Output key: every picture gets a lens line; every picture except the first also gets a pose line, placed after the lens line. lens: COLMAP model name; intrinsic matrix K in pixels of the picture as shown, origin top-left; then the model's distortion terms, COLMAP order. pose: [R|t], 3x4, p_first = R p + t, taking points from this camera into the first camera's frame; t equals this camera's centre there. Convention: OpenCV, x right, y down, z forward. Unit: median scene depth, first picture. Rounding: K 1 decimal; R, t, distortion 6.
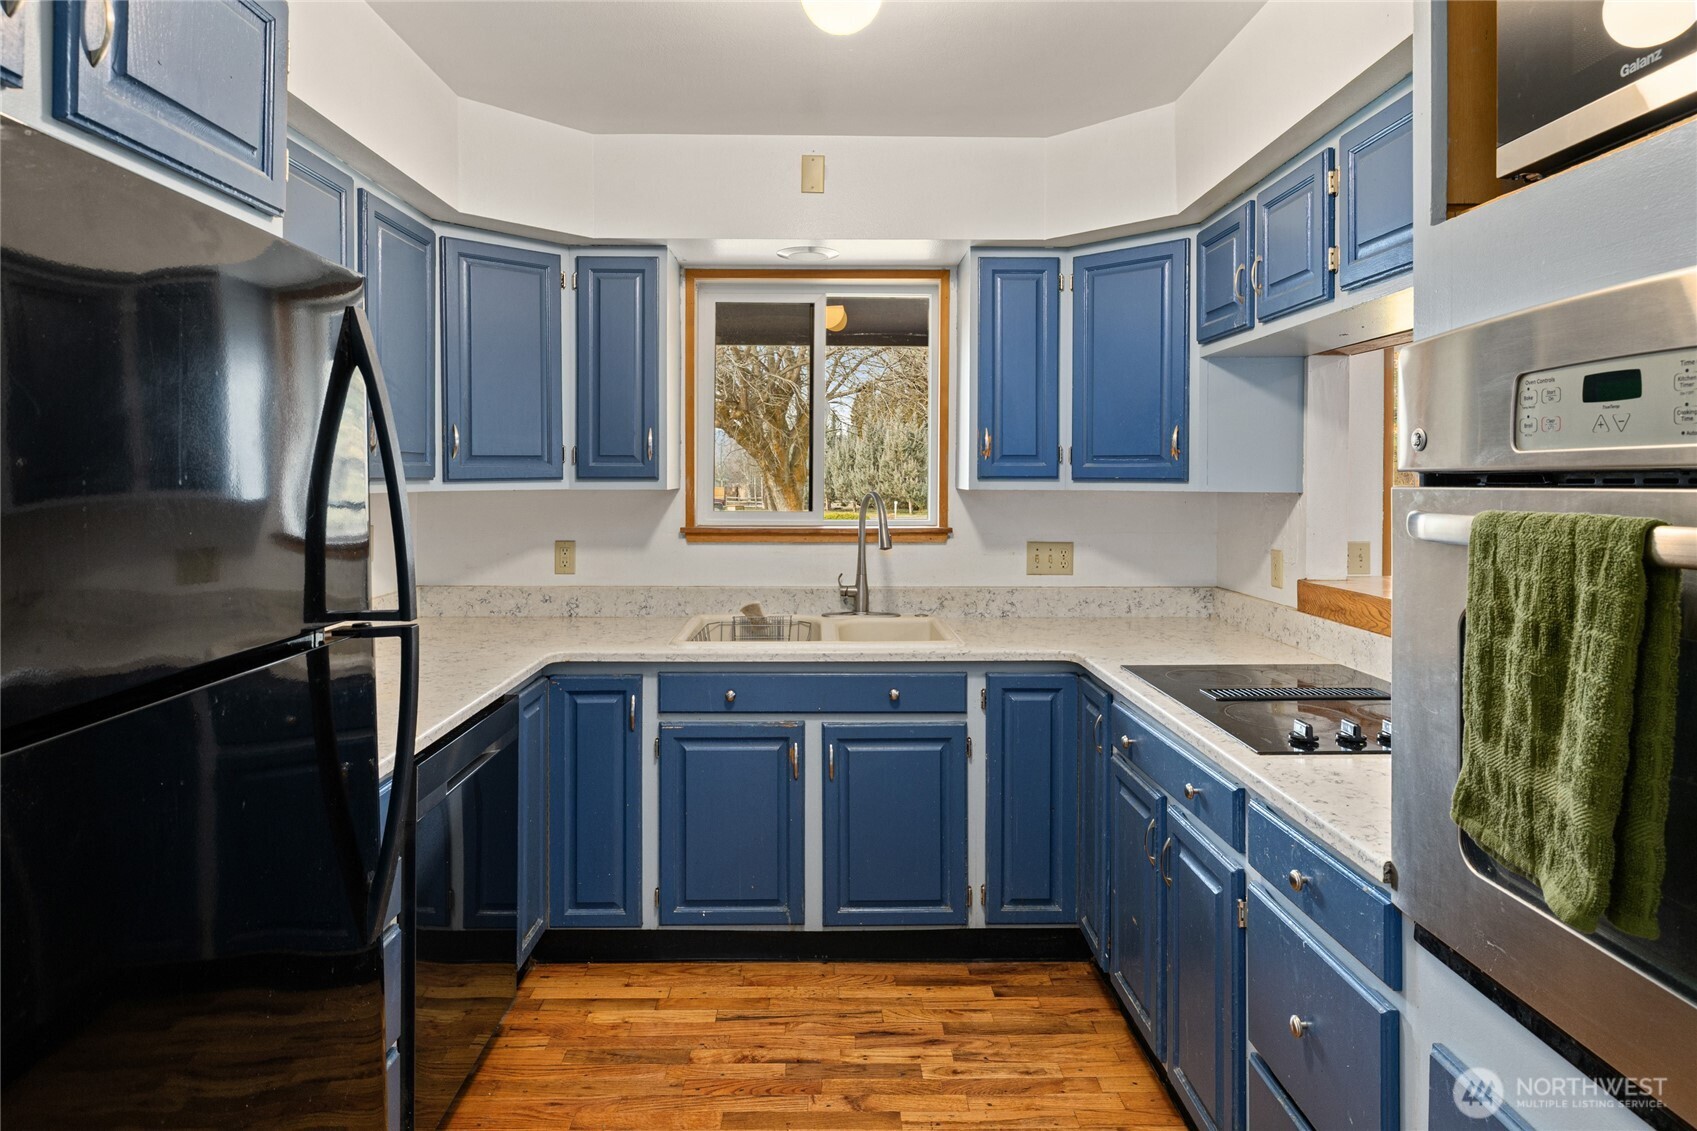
lens RADIAL K [[964.3, 0, 837.7], [0, 964.3, 481.8], [0, 0, 1]] dist [-0.001590, -0.001747]
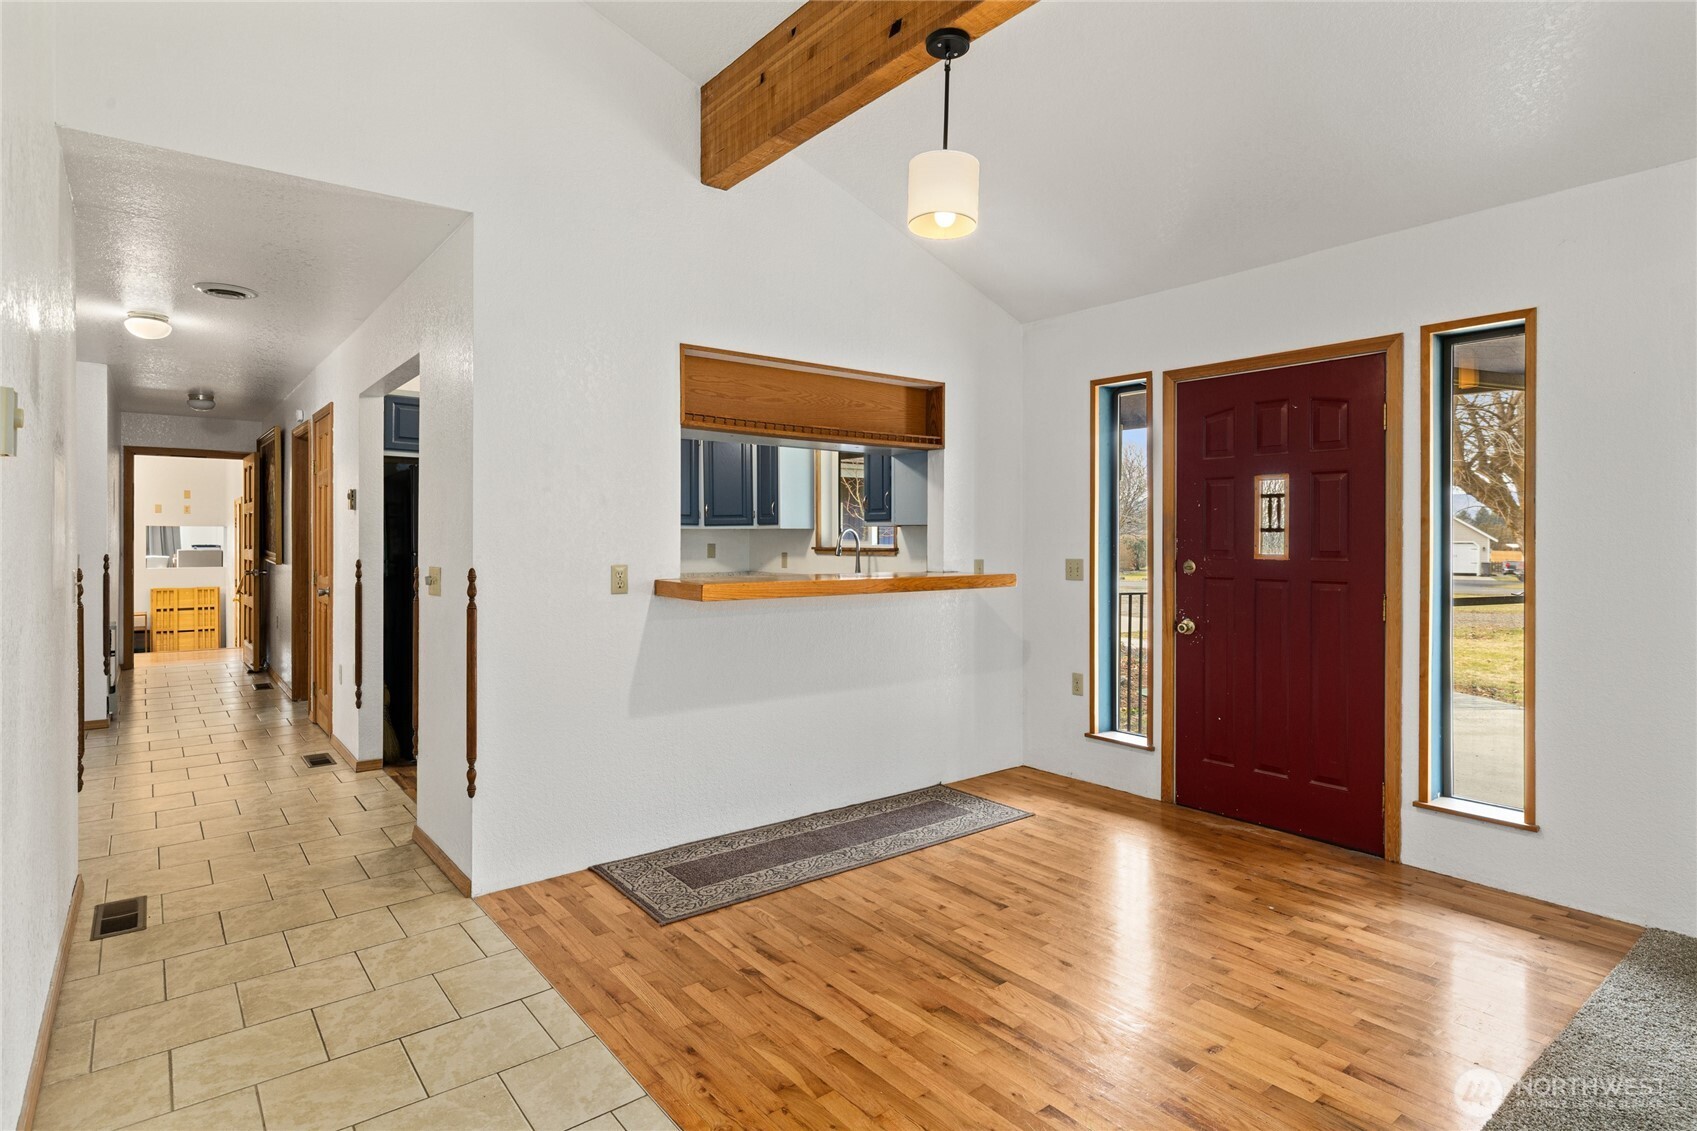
lens RADIAL K [[887.4, 0, 853.2], [0, 887.4, 539.4], [0, 0, 1]] dist [-0.005470, 0.000023]
pose [[0.612370, -0.002006, -0.790569, 1.750280], [-0.004099, 0.999975, -0.005712, 0.049840], [0.790561, 0.006739, 0.612347, -0.162517]]
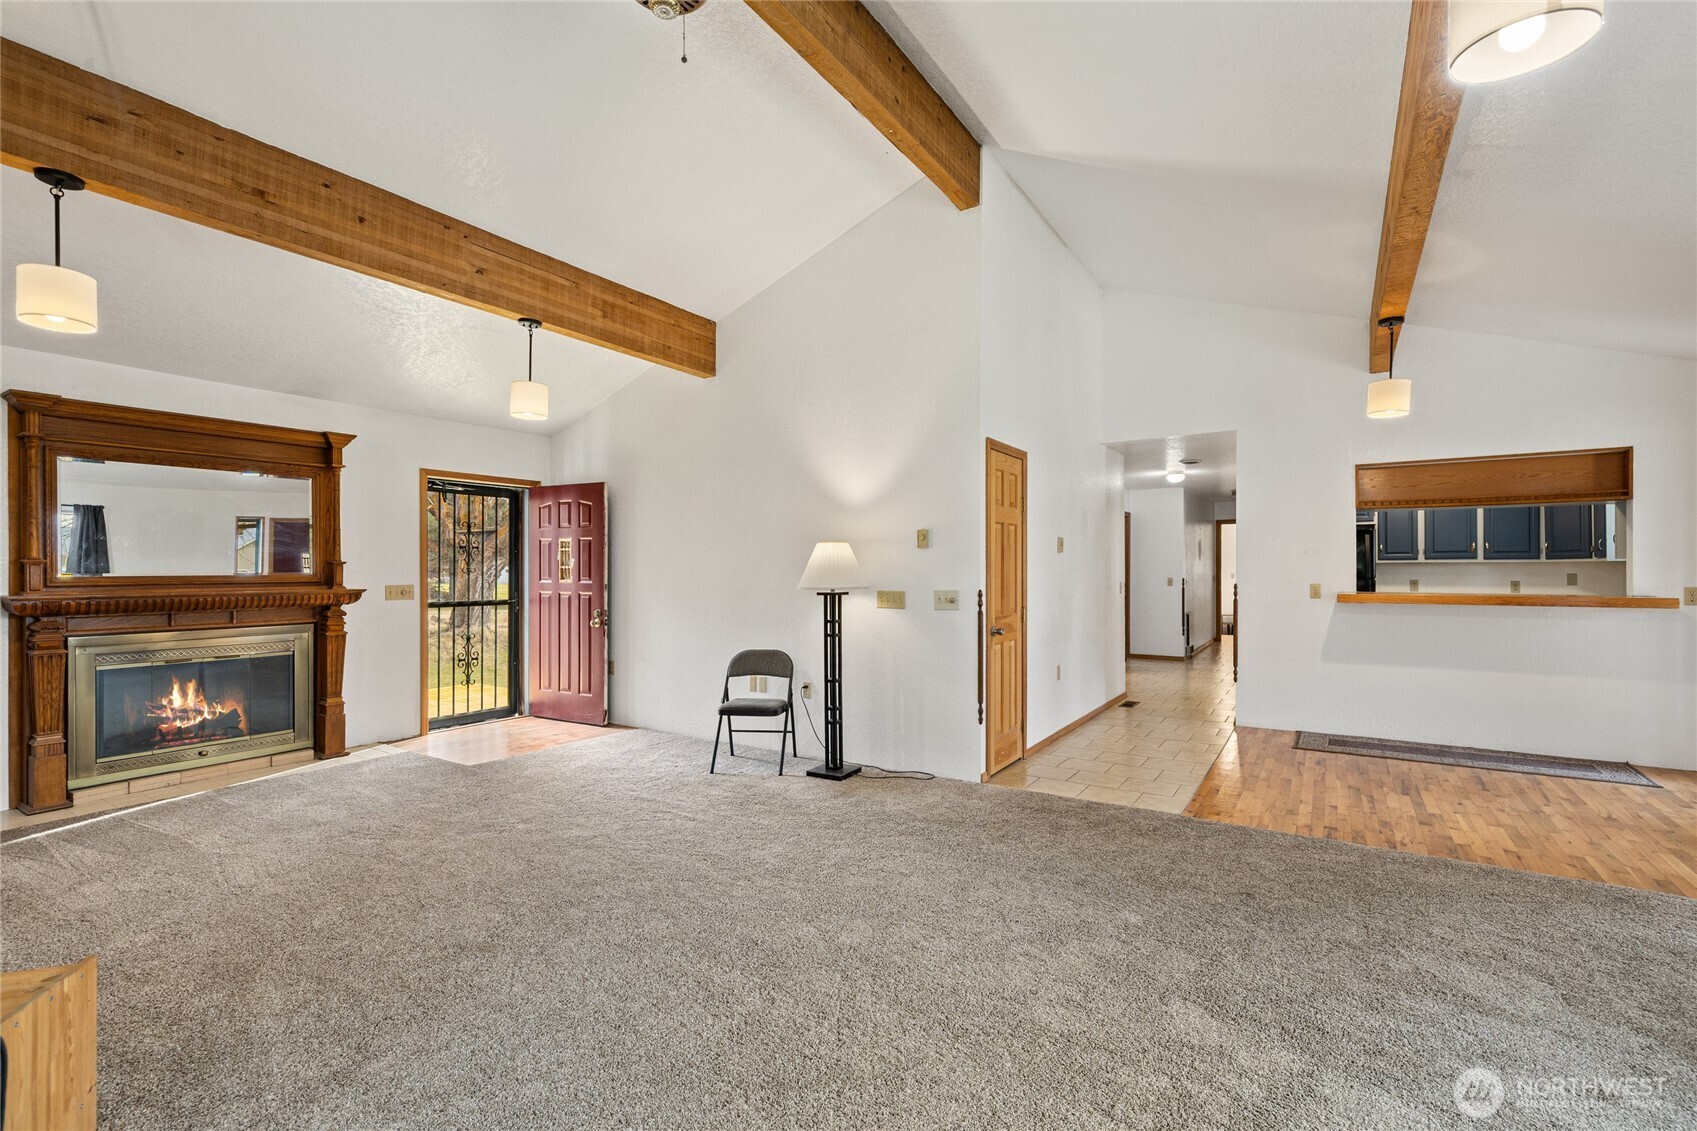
lens RADIAL K [[745.4, 0, 854.5], [0, 745.4, 570.6], [0, 0, 1]] dist [0.000771, 0.000148]
pose [[-0.555319, -0.000919, -0.831637, 3.025143], [-0.004217, 0.999990, 0.001711, 0.045707], [0.831626, 0.004458, -0.555318, 0.434676]]
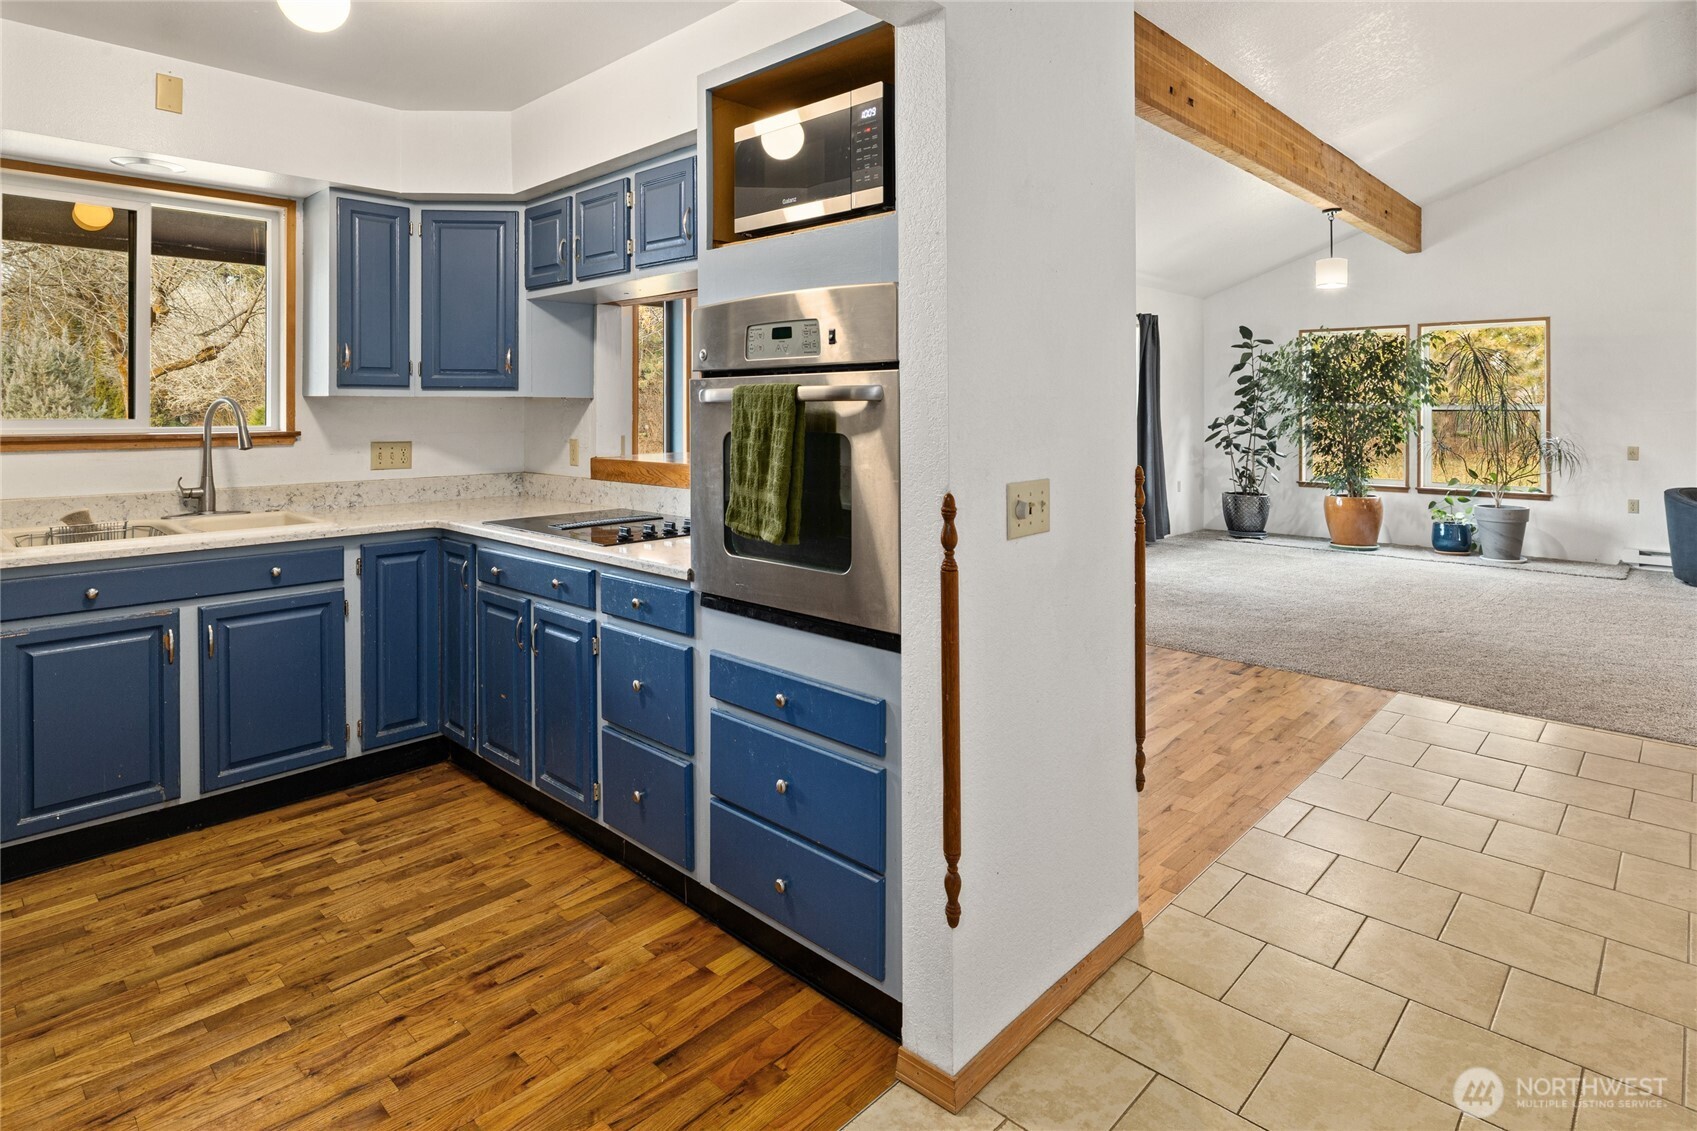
lens RADIAL K [[908.6, 0, 848.9], [0, 908.6, 416.0], [0, 0, 1]] dist [-0.003889, 0.000932]
pose [[0.695856, -0.007812, 0.718139, -0.236388], [0.004259, 0.999968, 0.006750, 0.030893], [-0.718169, -0.001639, 0.695867, -0.233975]]
